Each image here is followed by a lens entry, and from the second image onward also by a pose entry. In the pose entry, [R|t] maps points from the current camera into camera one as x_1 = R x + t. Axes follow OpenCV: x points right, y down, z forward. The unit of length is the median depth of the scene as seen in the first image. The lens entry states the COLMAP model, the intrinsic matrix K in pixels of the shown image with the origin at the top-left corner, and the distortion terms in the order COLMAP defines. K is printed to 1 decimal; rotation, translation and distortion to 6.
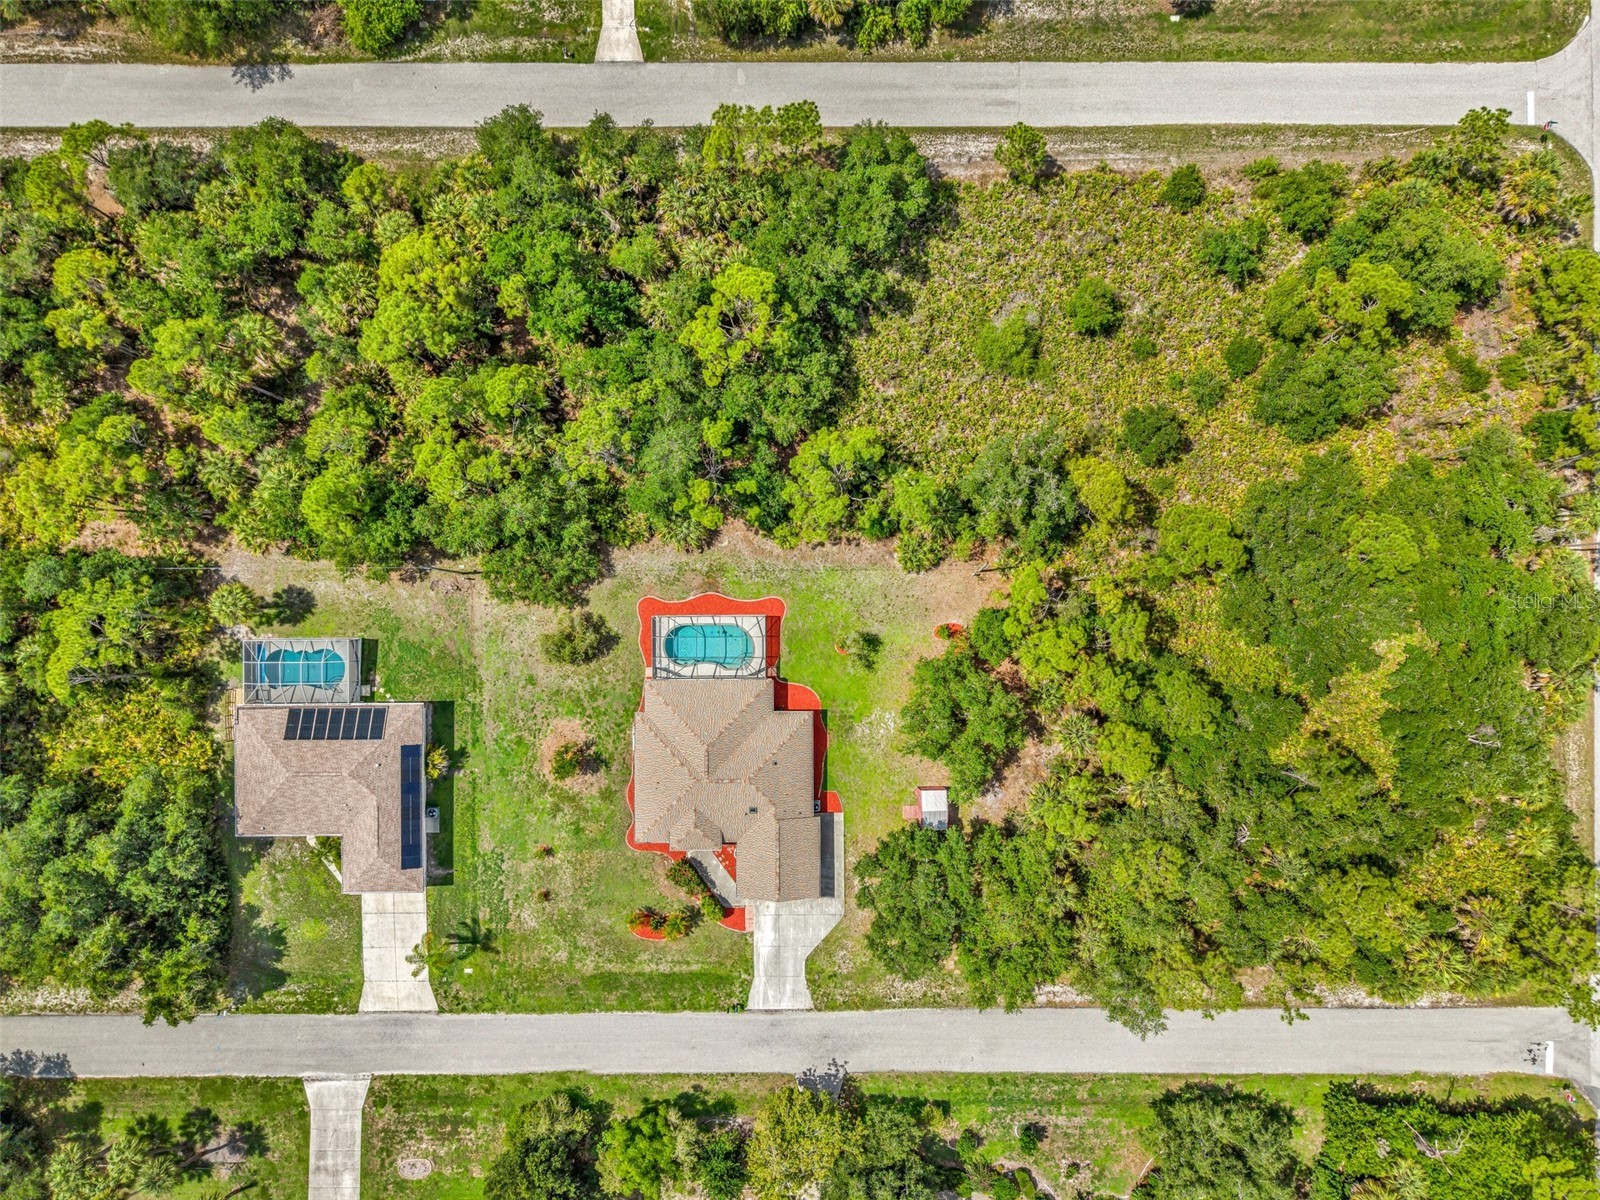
lens RADIAL K [[1068.2, 0, 796.1], [0, 1068.2, 597.7], [0, 0, 1]] dist [0.039774, -0.041703]
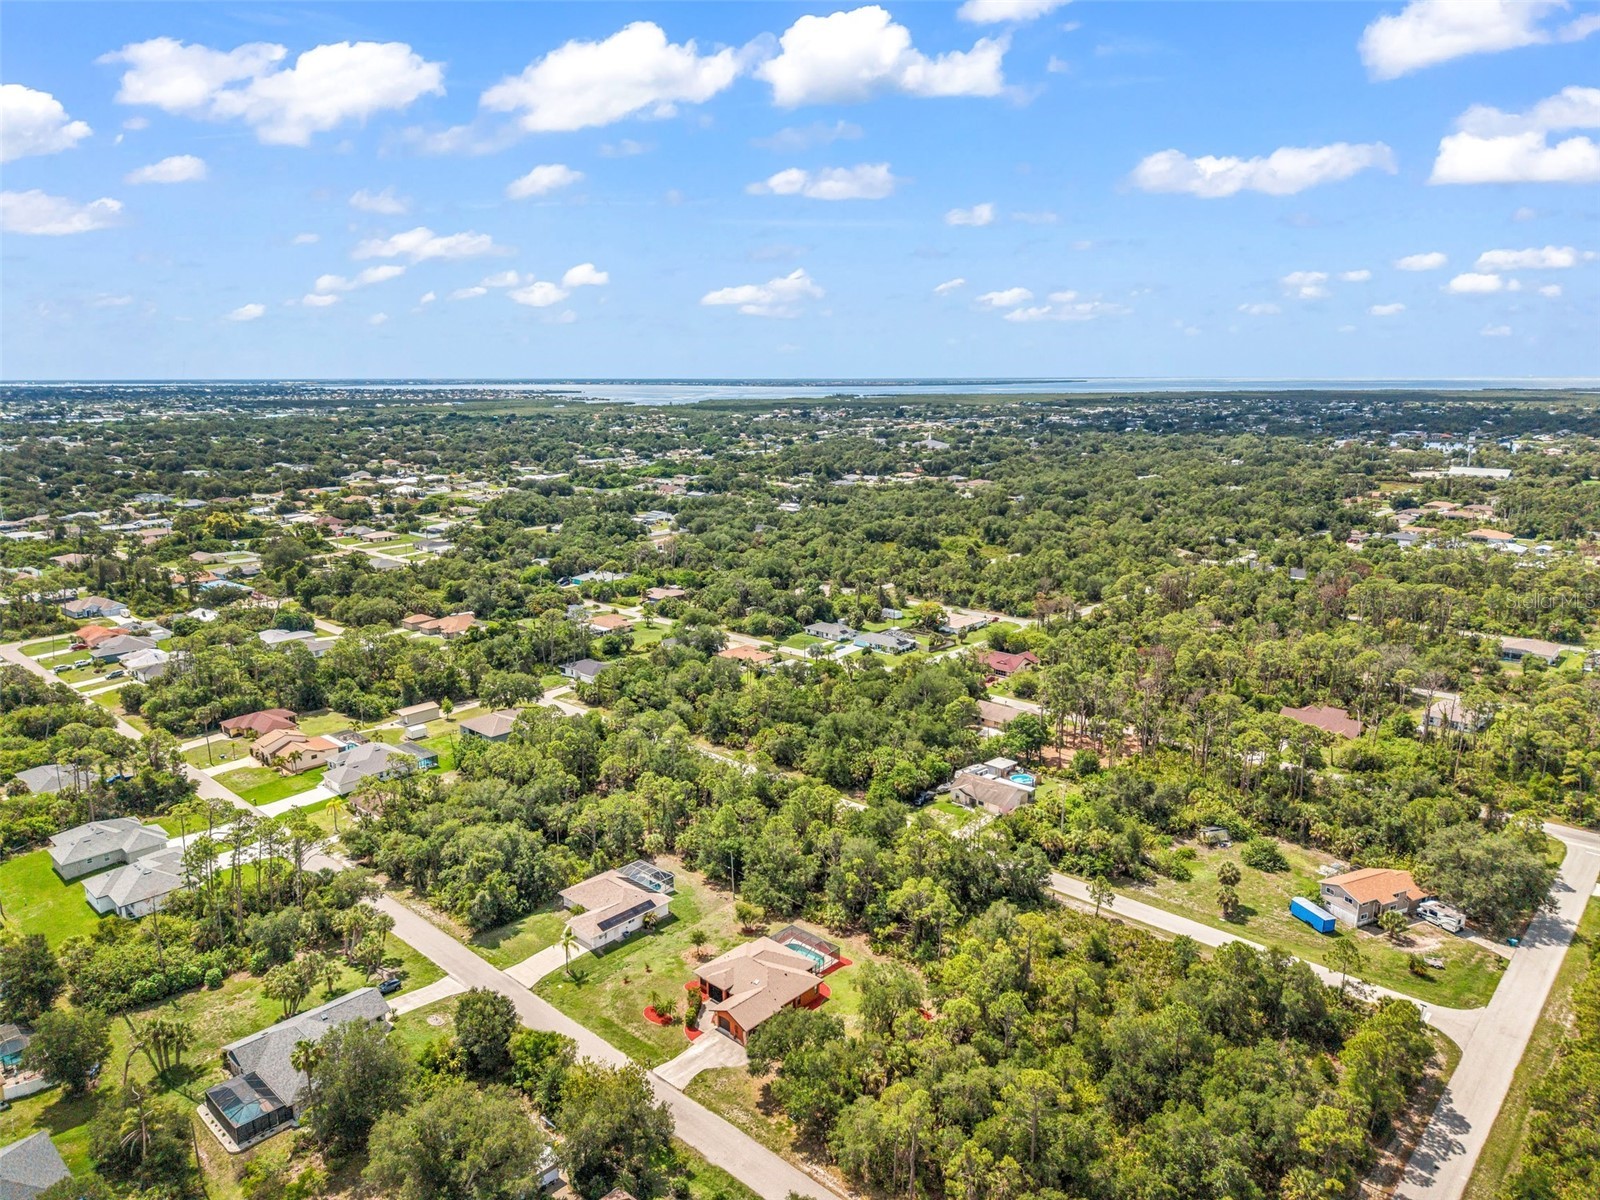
lens RADIAL K [[1068.2, 0, 796.1], [0, 1068.2, 597.7], [0, 0, 1]] dist [0.039774, -0.041703]
pose [[0.731581, 0.136652, -0.667918, 0.970665], [-0.681751, 0.149745, -0.716095, 1.186243], [0.002161, 0.979236, 0.202713, 0.090875]]
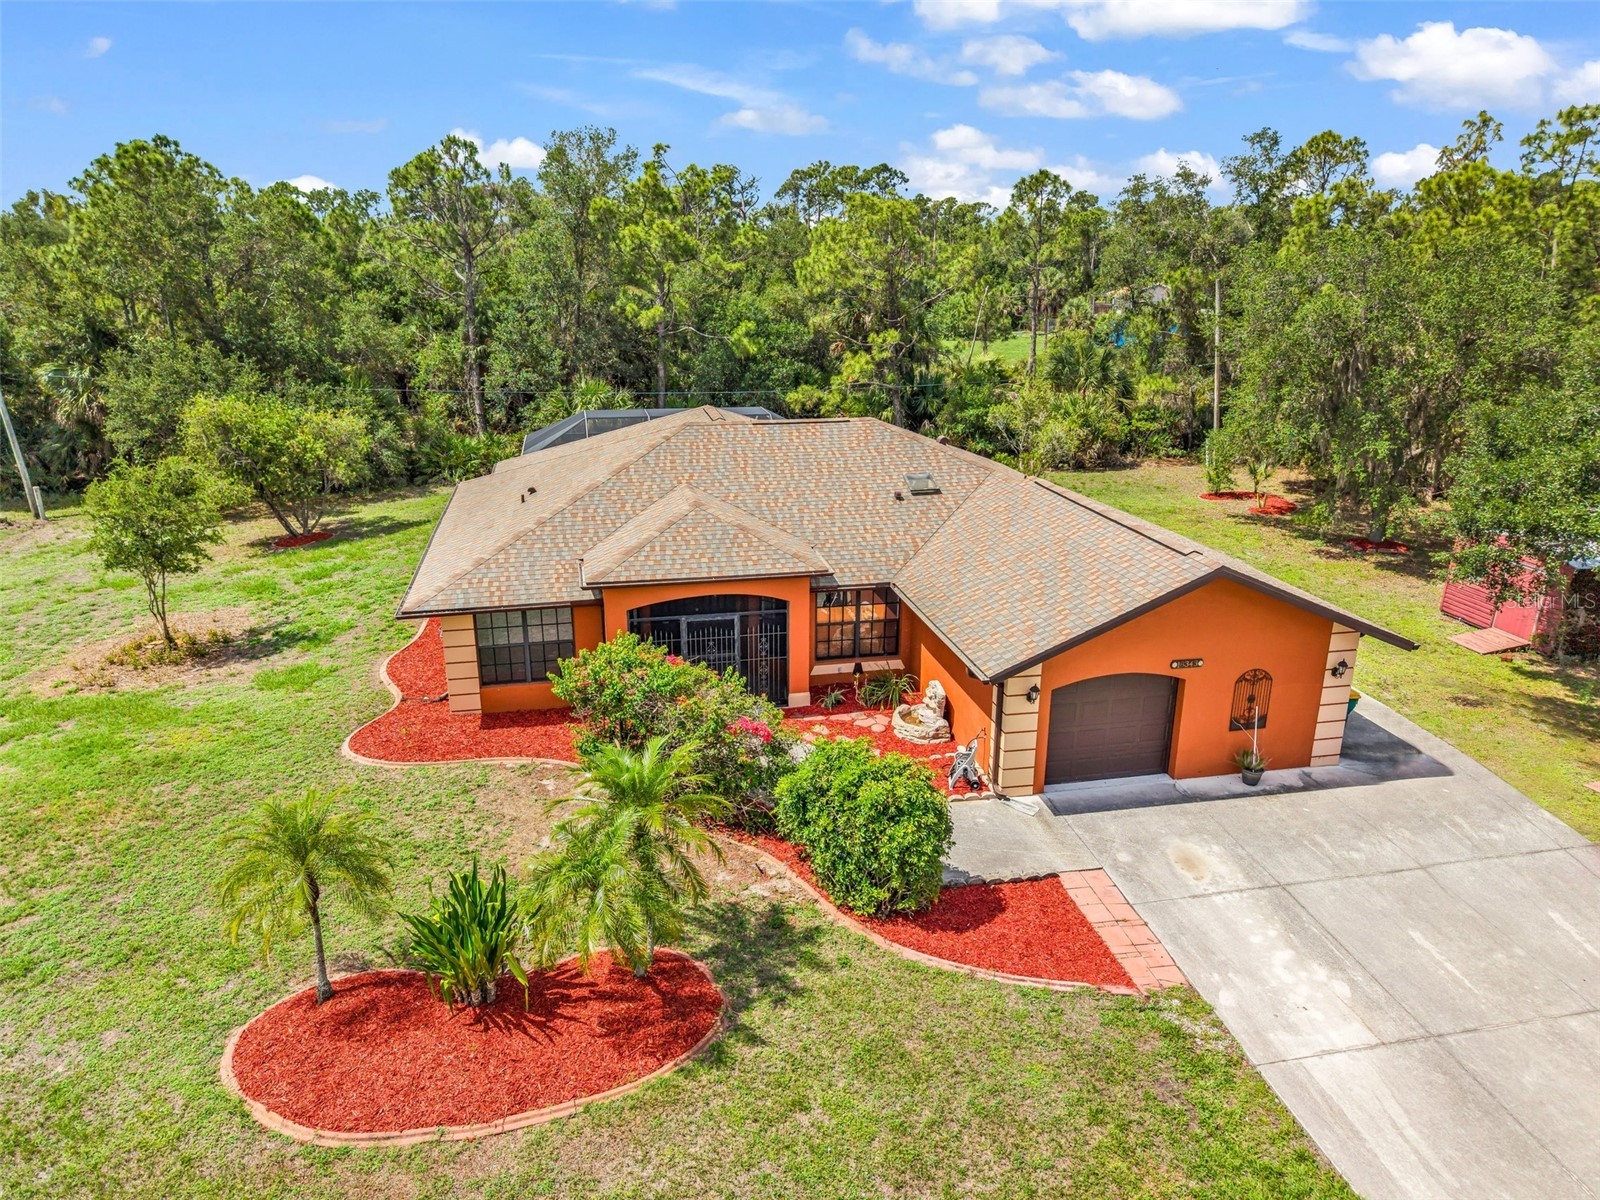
lens RADIAL K [[1078.2, 0, 797.7], [0, 1078.2, 600.7], [0, 0, 1]] dist [0.012733, -0.006597]
pose [[0.979962, -0.055680, 0.191242, -0.112844], [0.199117, 0.298483, -0.933413, 0.415167], [-0.005110, 0.952790, 0.303589, 0.907013]]
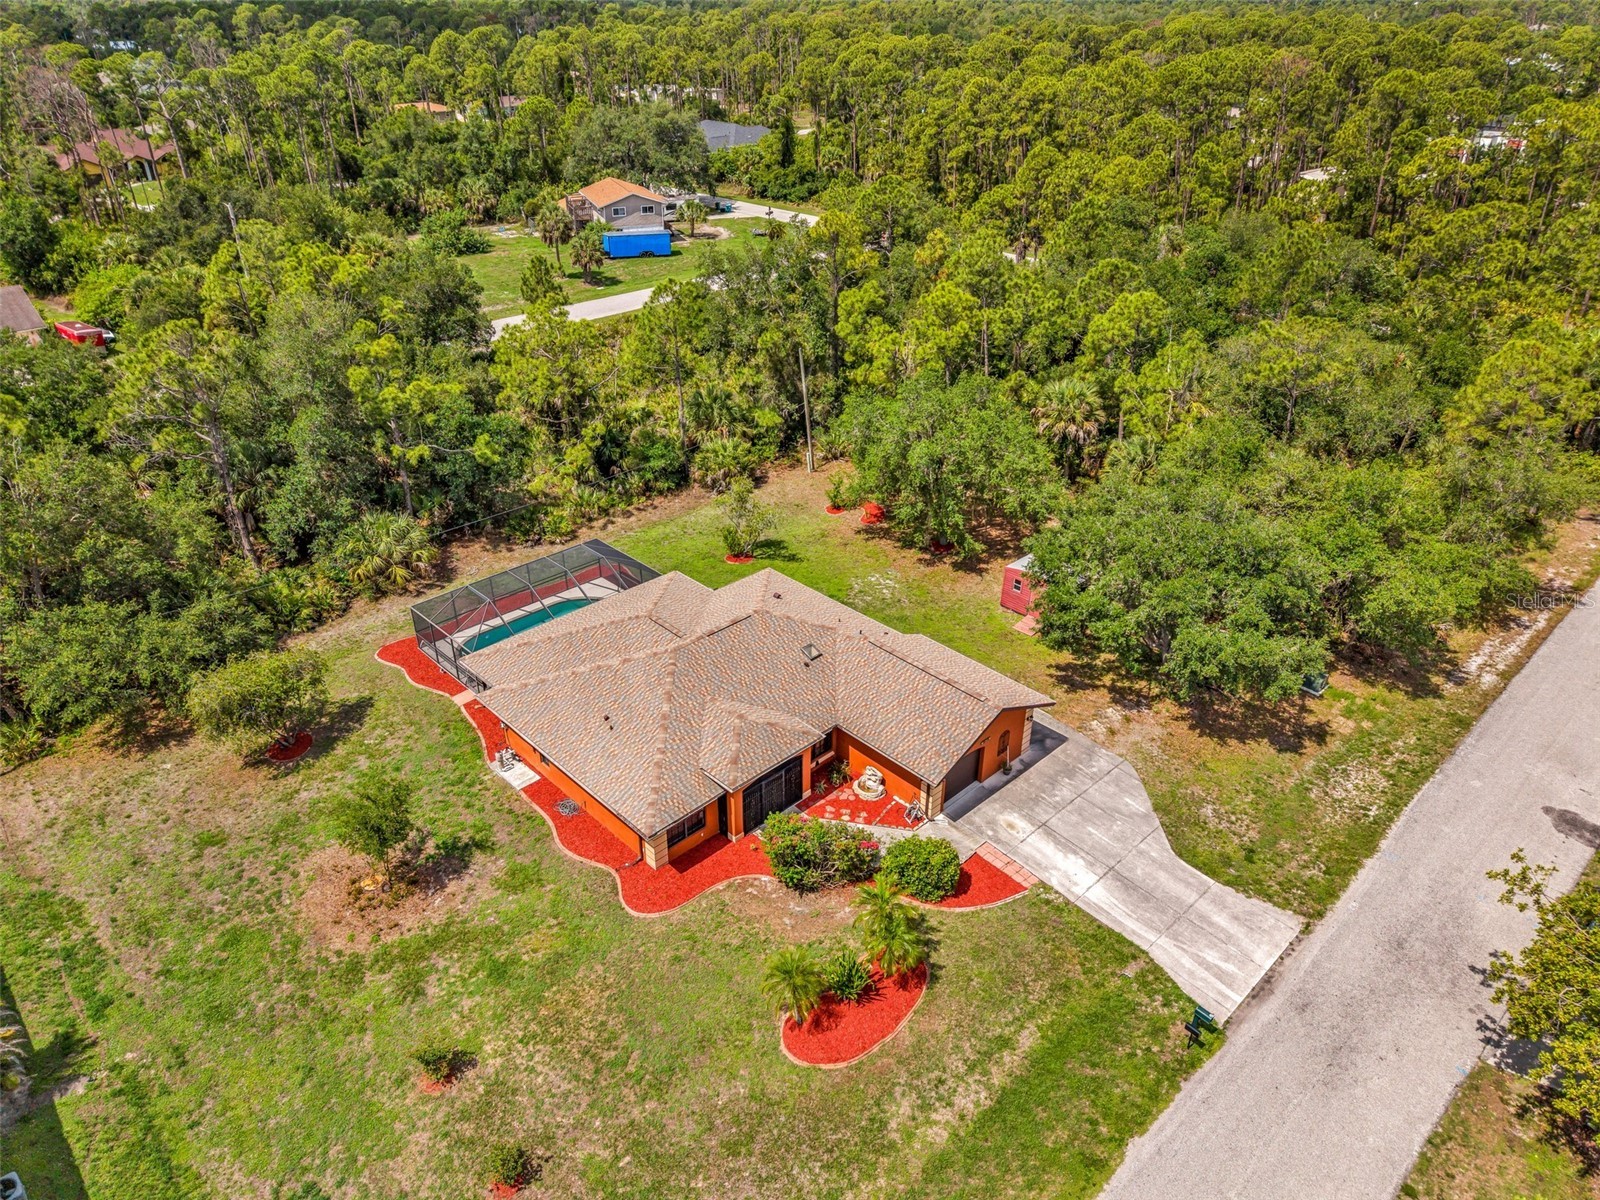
lens RADIAL K [[1078.2, 0, 797.7], [0, 1078.2, 600.7], [0, 0, 1]] dist [0.012733, -0.006597]
pose [[0.725276, -0.342970, 0.596948, -0.299761], [0.688456, 0.358907, -0.630249, 0.458380], [0.001907, 0.868077, 0.496426, 0.716434]]
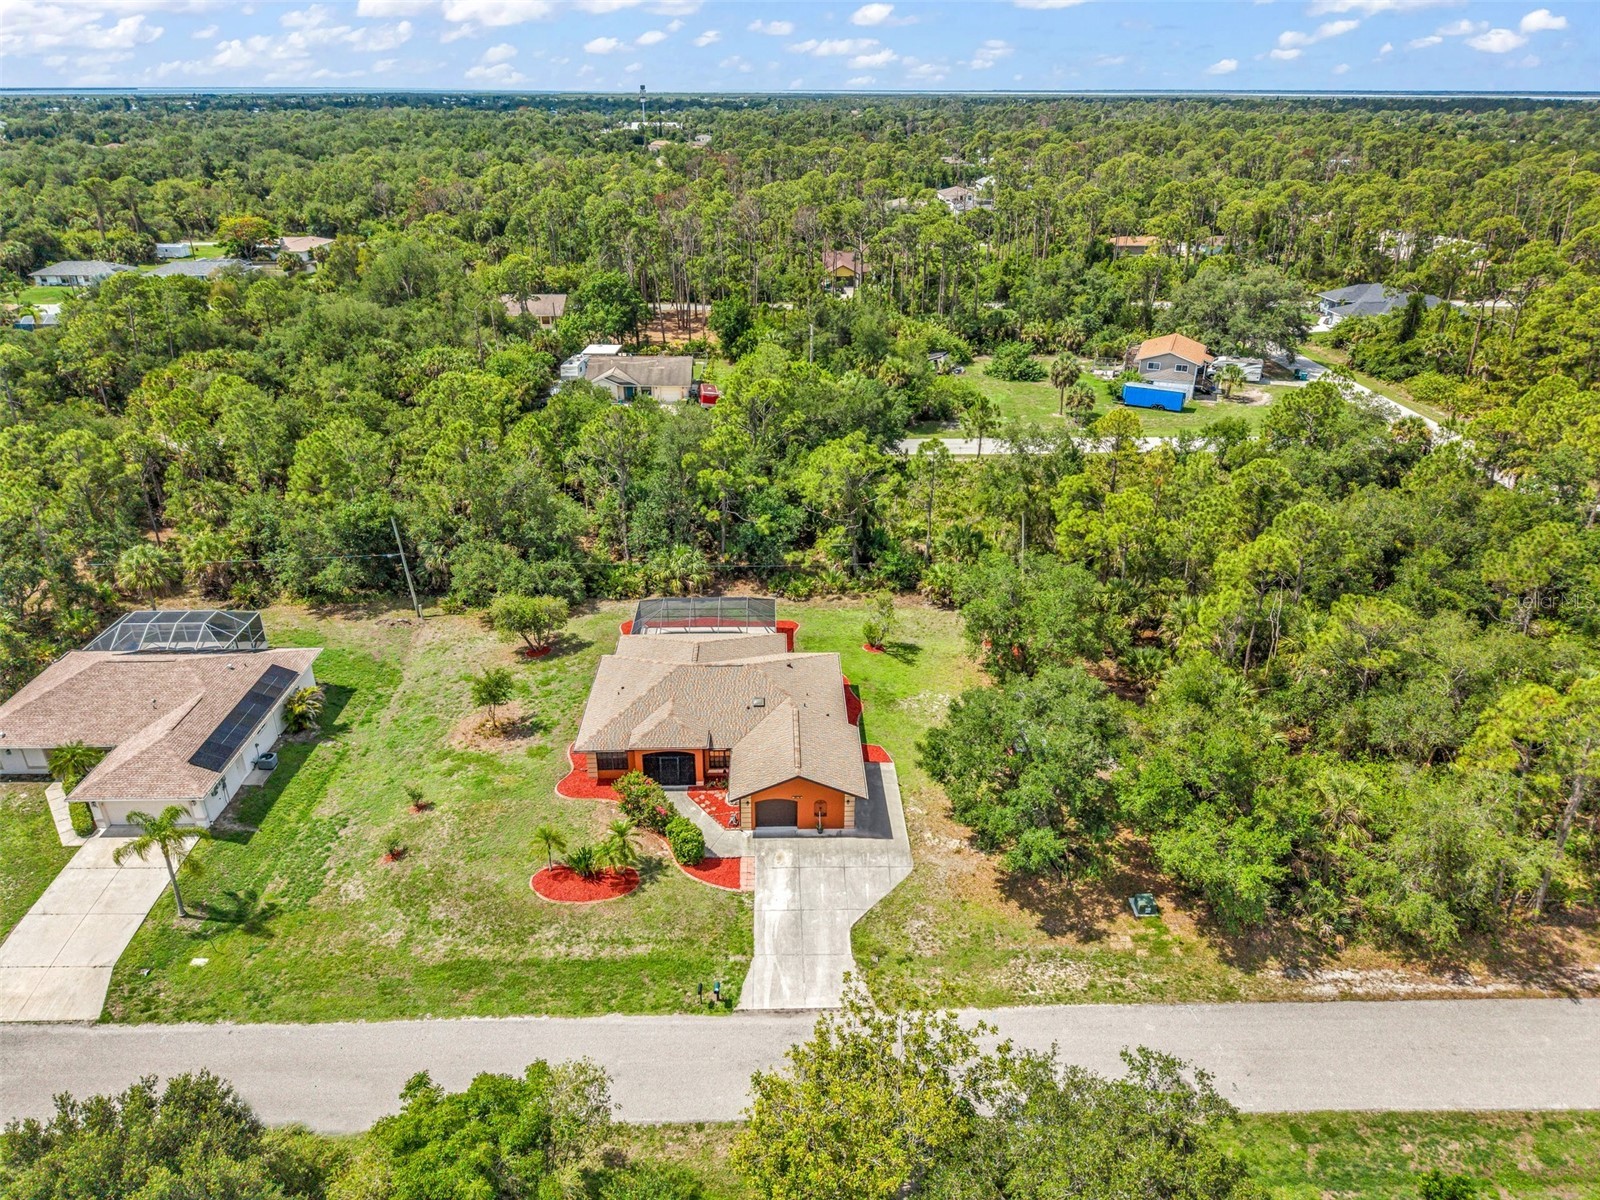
lens RADIAL K [[1068.2, 0, 796.1], [0, 1068.2, 597.7], [0, 0, 1]] dist [0.039774, -0.041703]
pose [[0.999822, -0.006415, 0.017754, -0.026822], [0.018793, 0.426983, -0.904064, 0.746652], [-0.001781, 0.904237, 0.427028, 0.622393]]
